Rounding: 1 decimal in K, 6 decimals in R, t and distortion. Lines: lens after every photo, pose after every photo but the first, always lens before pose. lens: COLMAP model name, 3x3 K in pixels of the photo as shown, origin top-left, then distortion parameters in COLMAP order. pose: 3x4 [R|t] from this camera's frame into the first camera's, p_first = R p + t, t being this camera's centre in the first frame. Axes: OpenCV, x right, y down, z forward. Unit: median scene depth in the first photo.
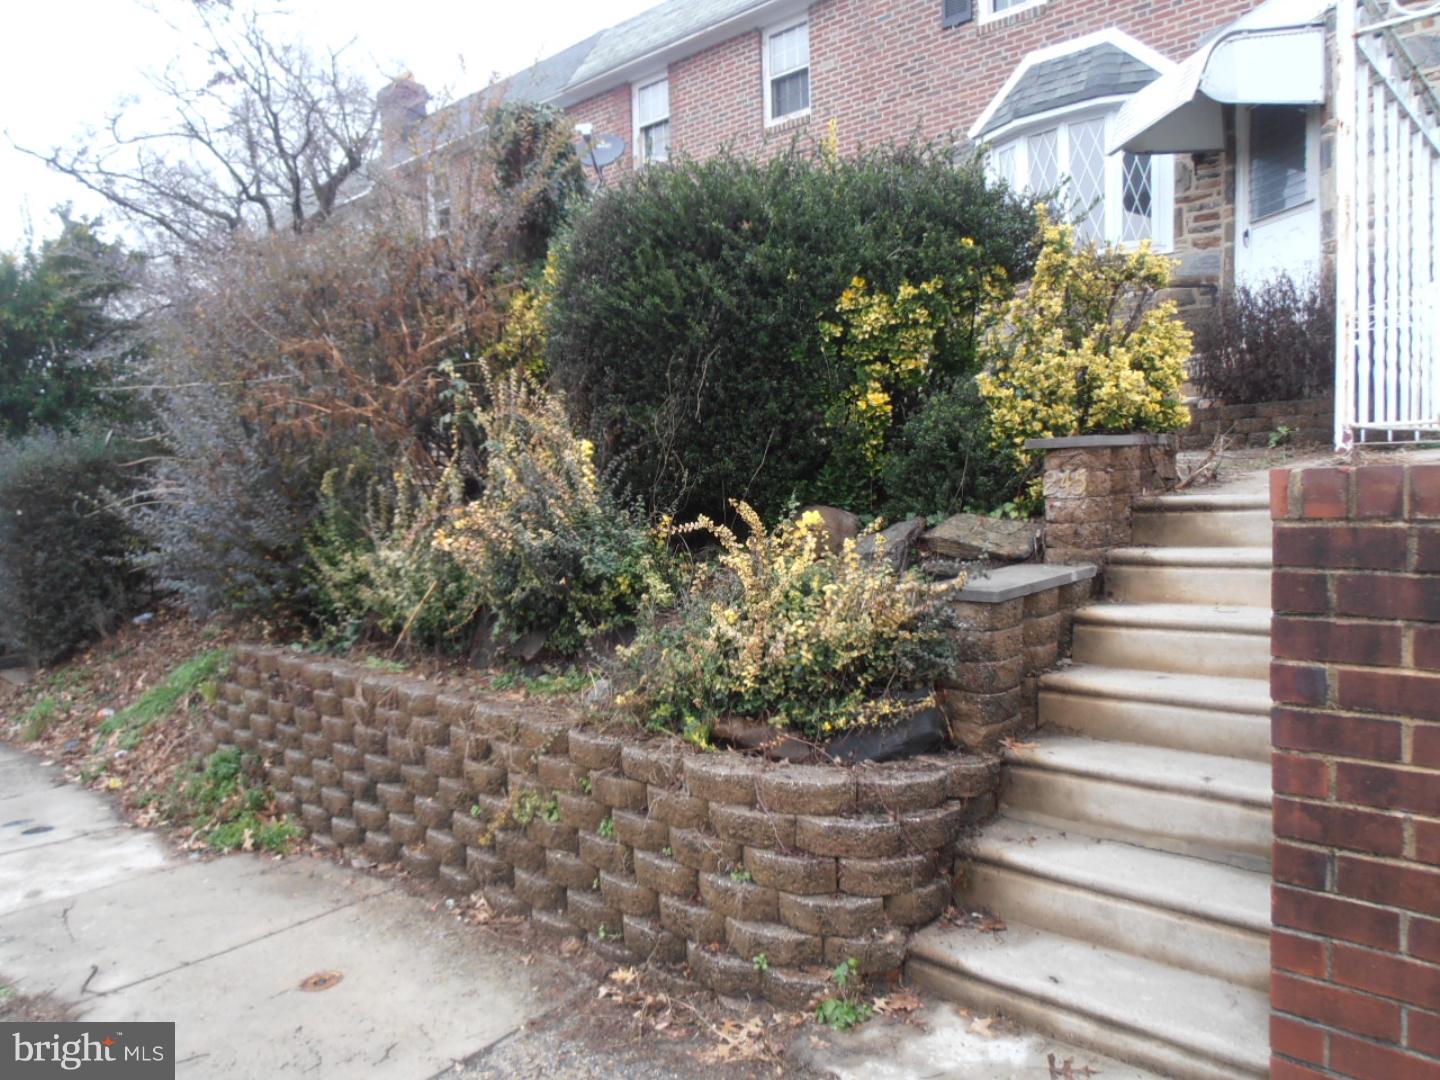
lens RADIAL K [[1010.4, 0, 723.0], [0, 1010.4, 533.7], [0, 0, 1]] dist [-0.017150, 0.010066]
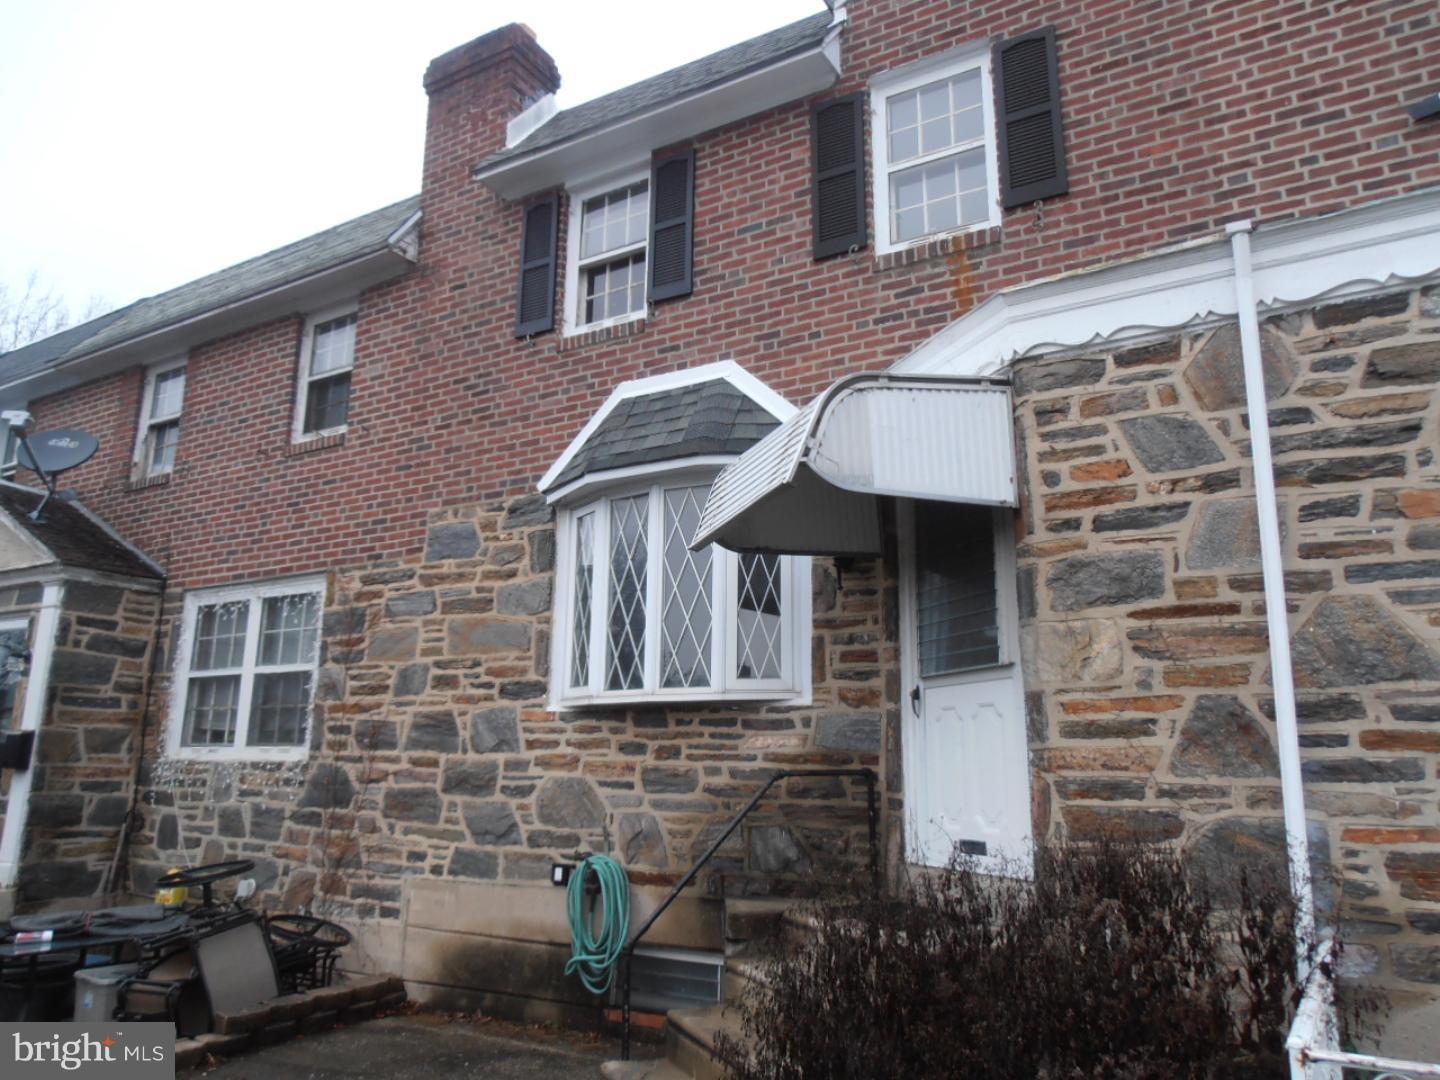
lens RADIAL K [[1010.4, 0, 722.8], [0, 1010.4, 542.5], [0, 0, 1]] dist [-0.017150, 0.010066]
pose [[0.974681, 0.085652, 0.206544, 0.485088], [-0.023100, 0.957352, -0.287998, -0.367110], [-0.222403, 0.275935, 0.935092, 0.770133]]
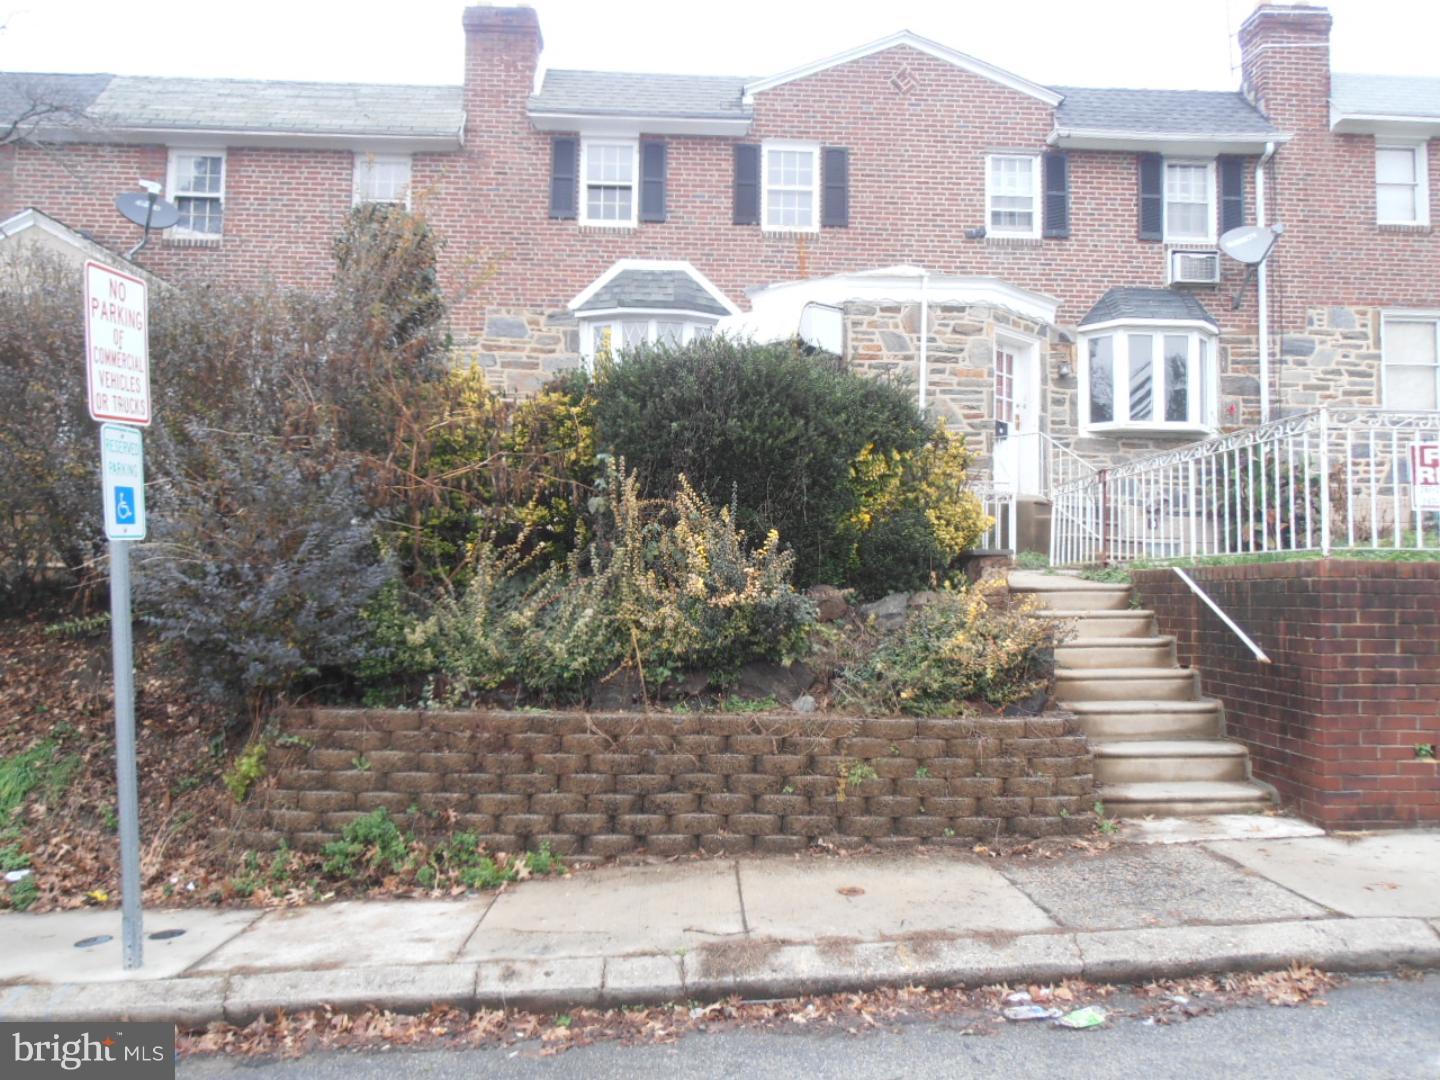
lens RADIAL K [[1010.4, 0, 723.1], [0, 1010.4, 535.6], [0, 0, 1]] dist [-0.017150, 0.010066]
pose [[0.702728, 0.077059, 0.707273, -1.017080], [0.010601, 0.992873, -0.118708, 0.071380], [-0.711379, 0.090917, 0.696903, 0.053372]]
